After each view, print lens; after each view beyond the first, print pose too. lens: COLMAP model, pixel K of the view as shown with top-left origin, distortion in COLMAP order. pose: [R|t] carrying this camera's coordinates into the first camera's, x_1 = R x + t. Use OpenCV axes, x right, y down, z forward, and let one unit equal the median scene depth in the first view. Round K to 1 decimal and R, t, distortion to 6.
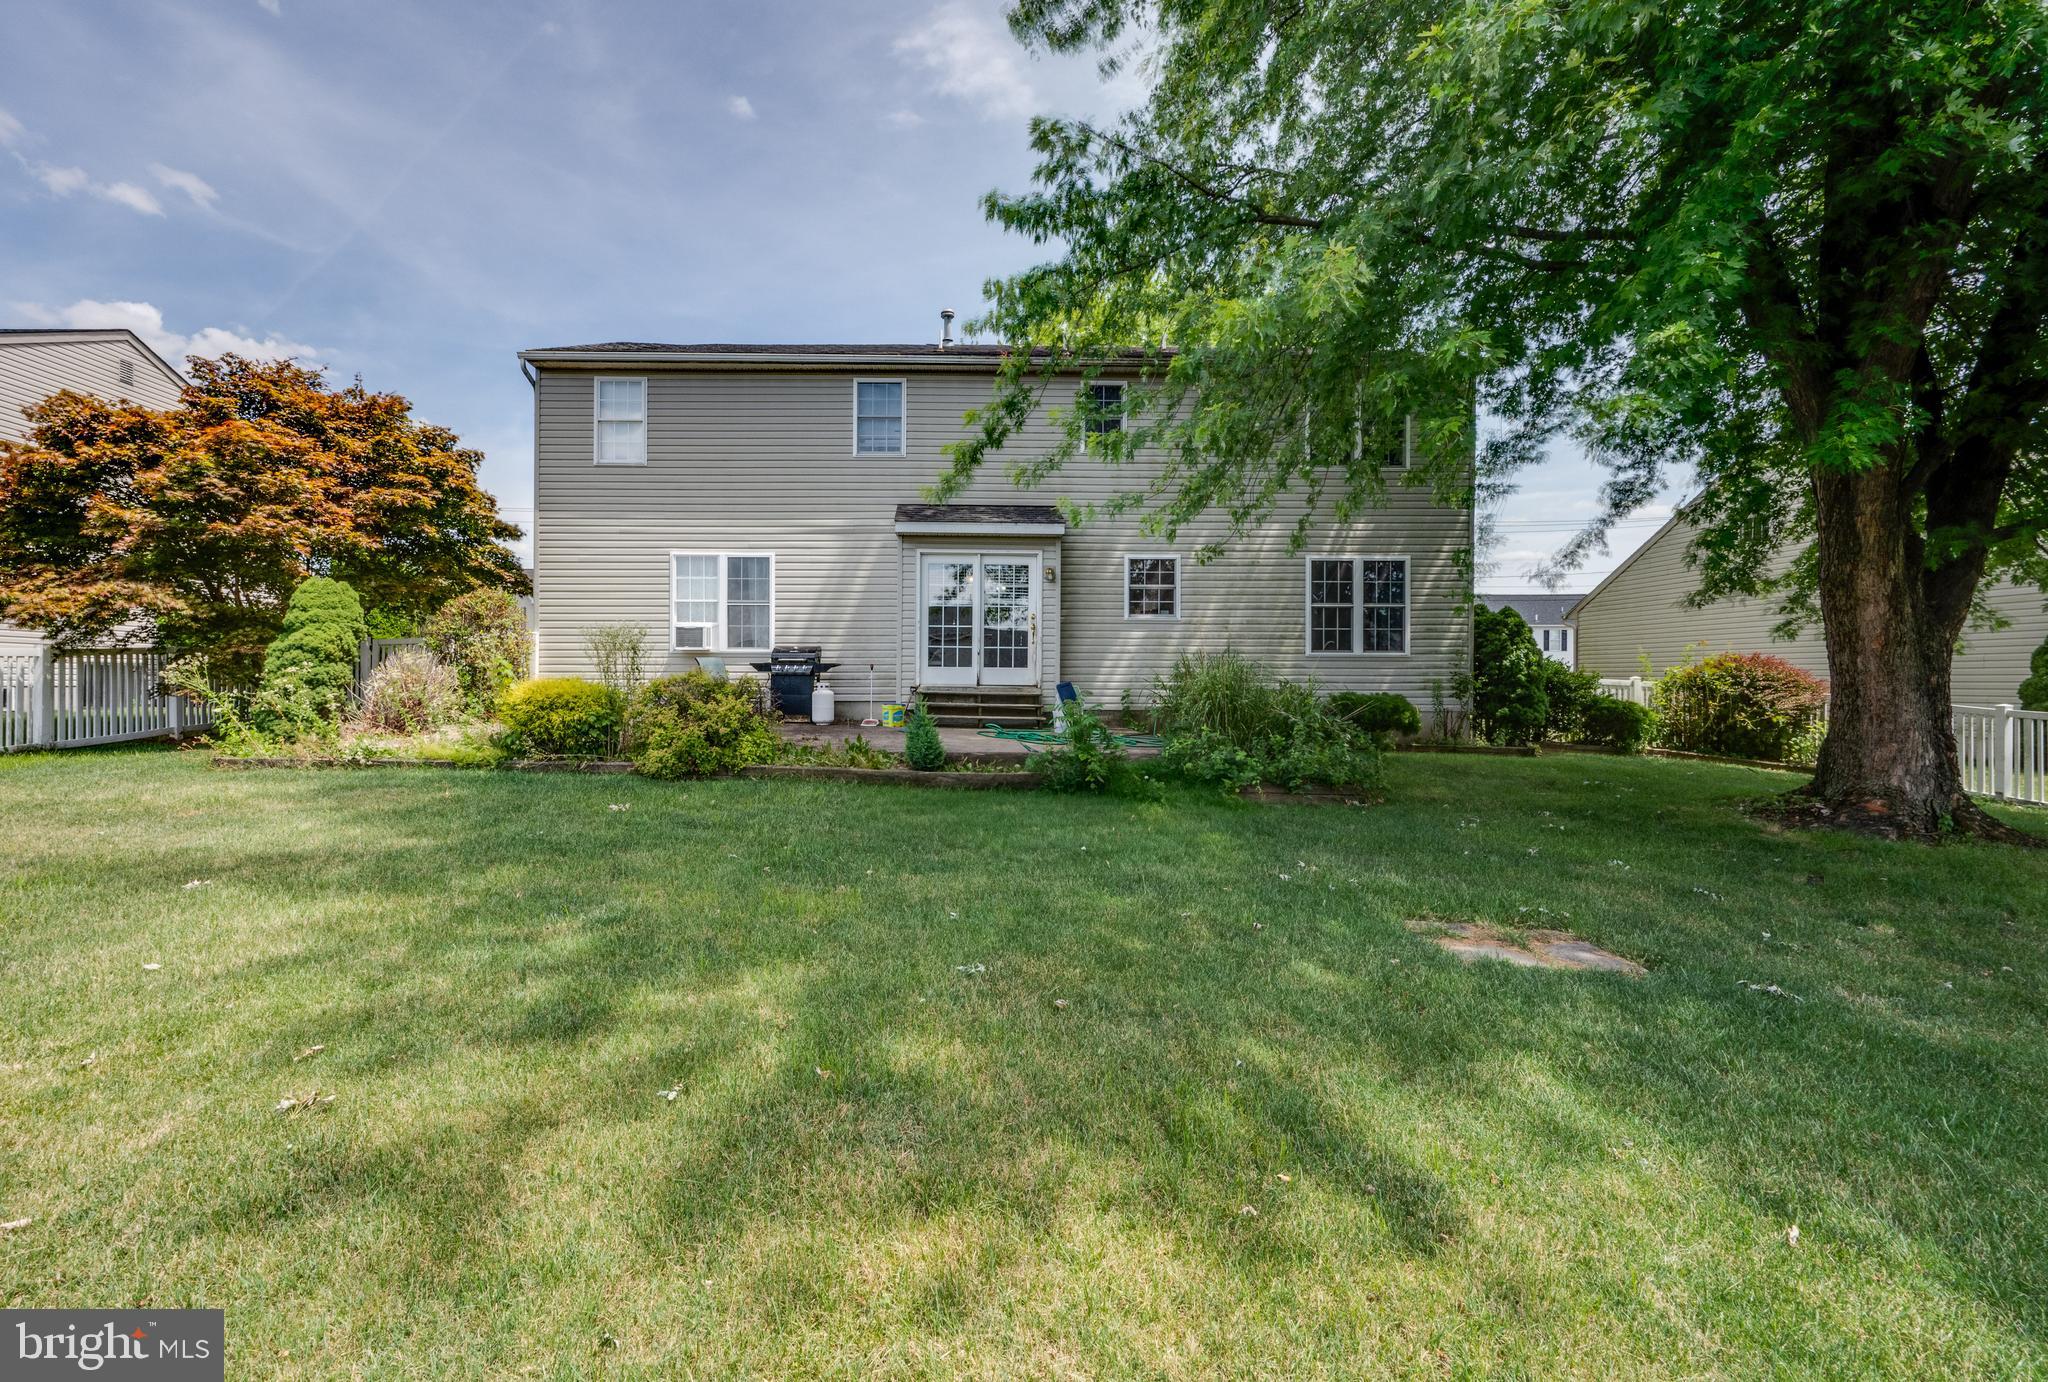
lens RADIAL K [[865.5, 0, 1018.7], [0, 865.5, 681.0], [0, 0, 1]] dist [-0.003538, -0.000147]
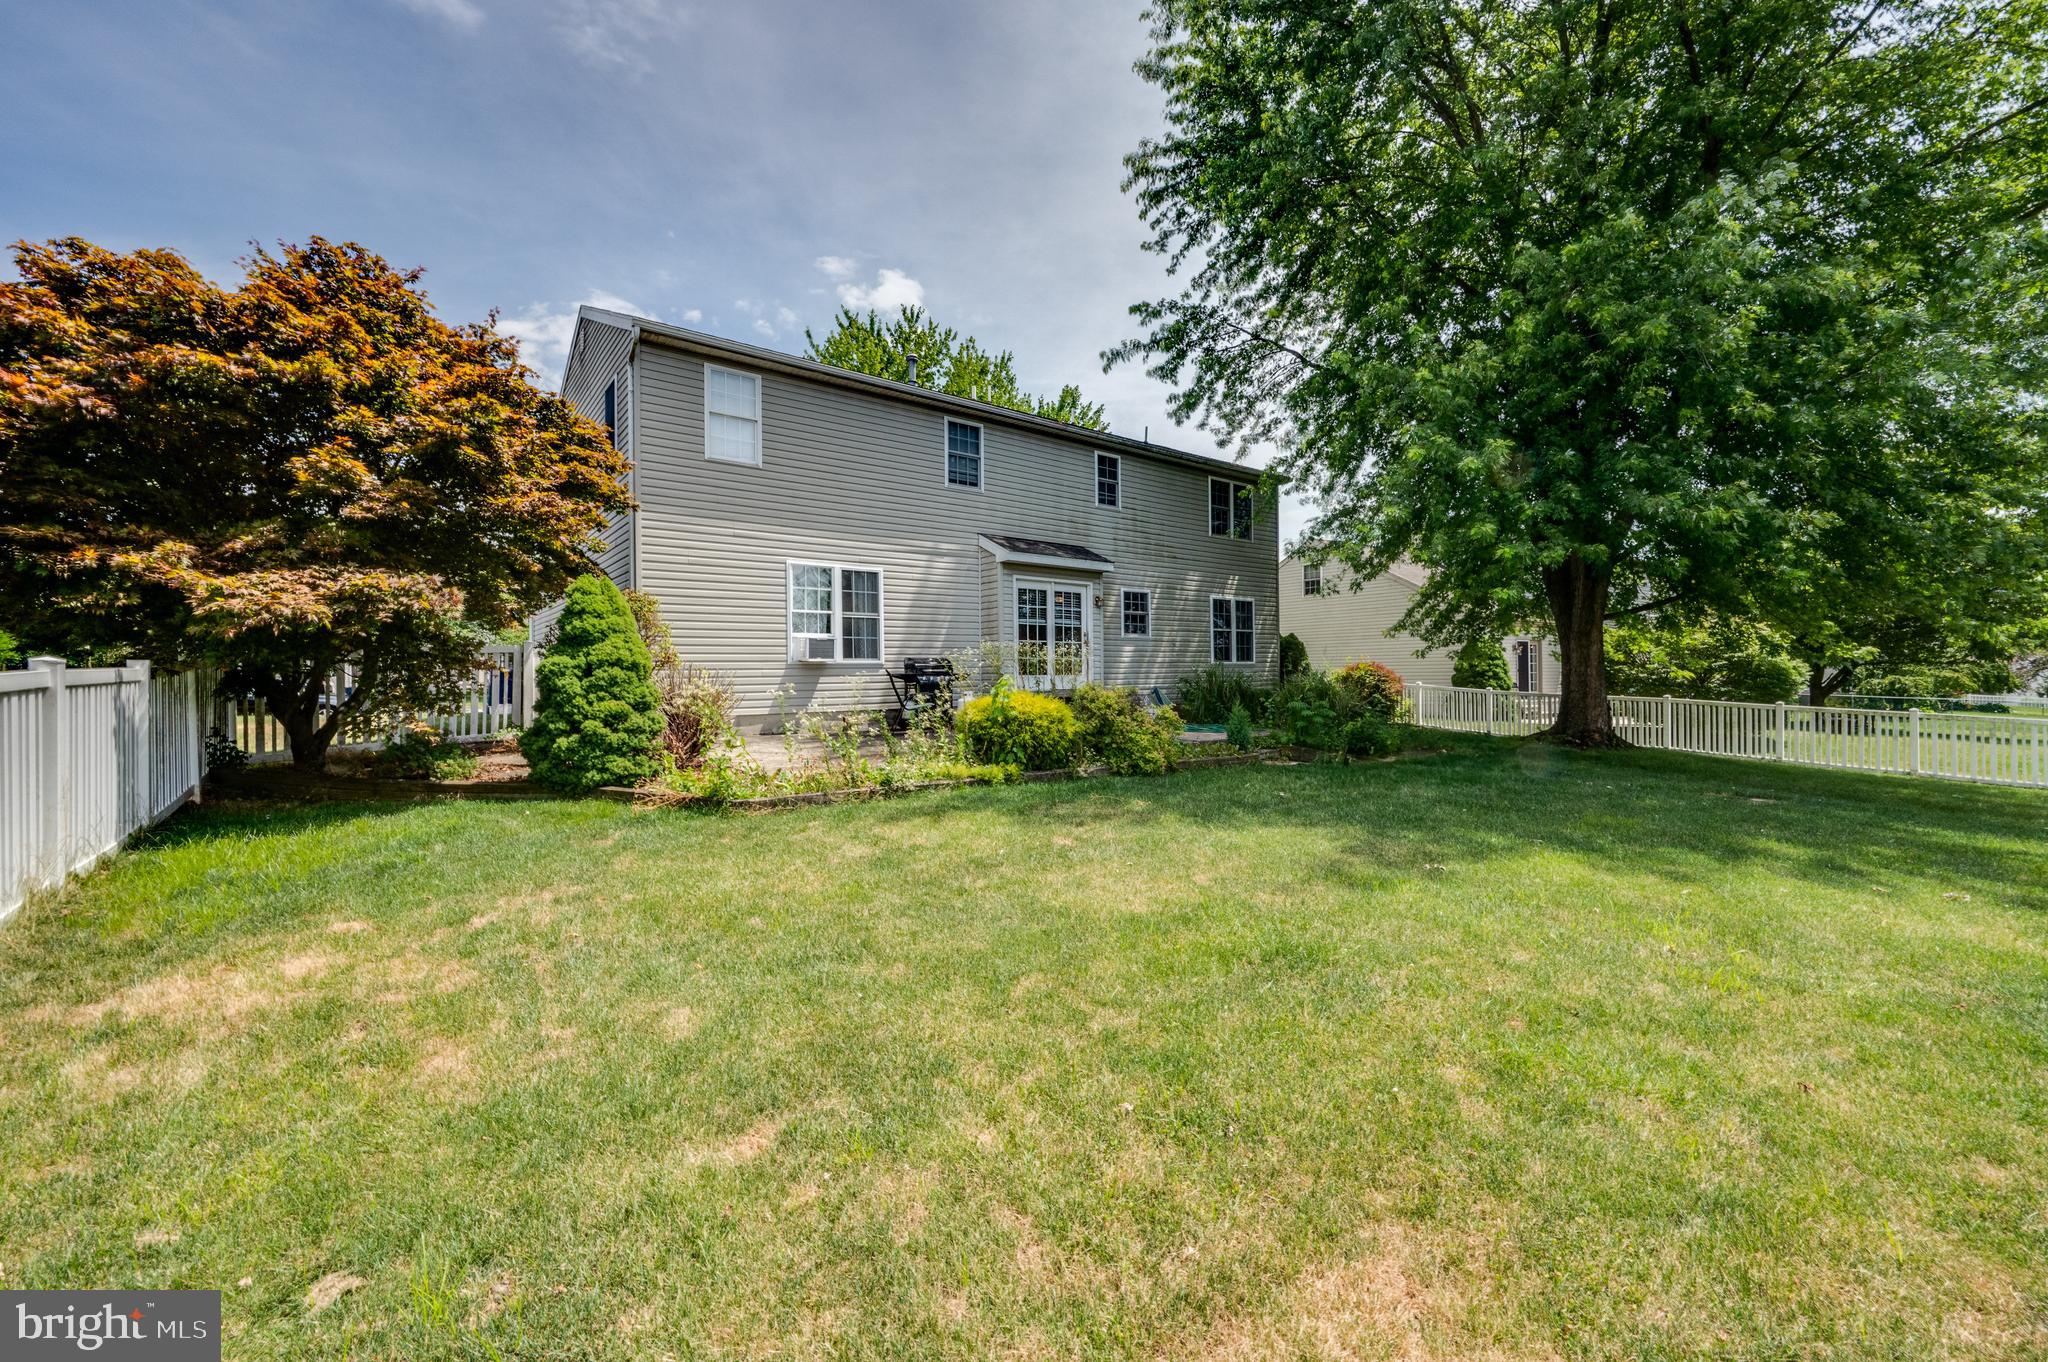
lens RADIAL K [[813.4, 0, 1019.0], [0, 813.4, 676.6], [0, 0, 1]] dist [0.003245, 0.000323]
pose [[0.794915, -0.013321, 0.606574, -0.753566], [0.015103, 0.999884, 0.002167, -0.016390], [-0.606532, 0.007439, 0.795024, 0.112765]]
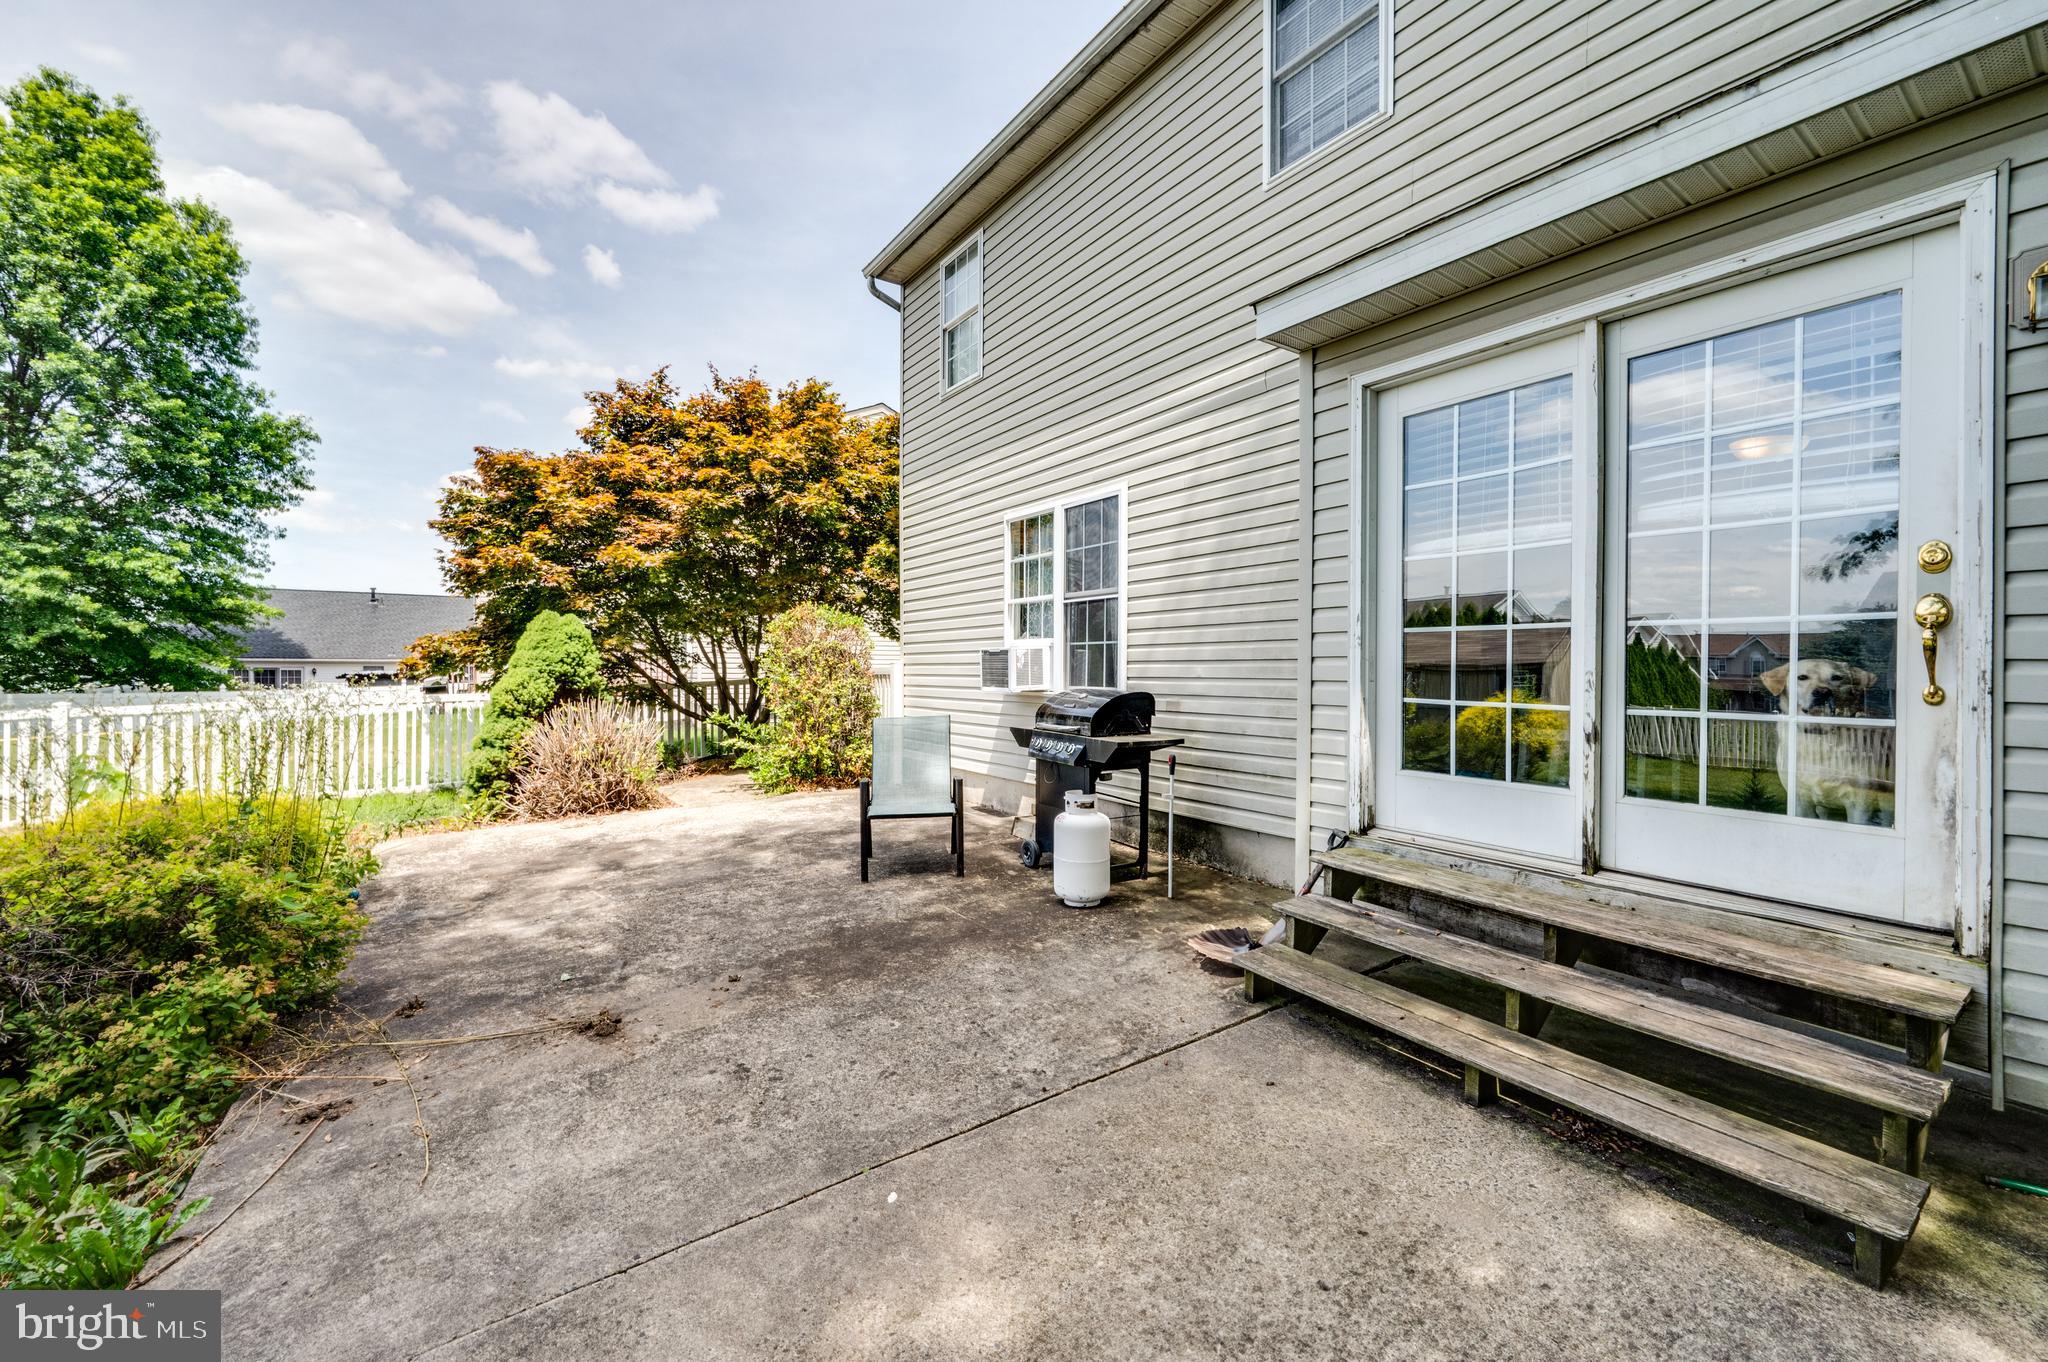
lens RADIAL K [[813.4, 0, 1026.6], [0, 813.4, 671.0], [0, 0, 1]] dist [0.003245, 0.000323]
pose [[0.538437, 0.001533, -0.842665, 0.054565], [0.003521, 0.999986, 0.004070, -0.050104], [0.842659, -0.005159, 0.538423, 0.722329]]
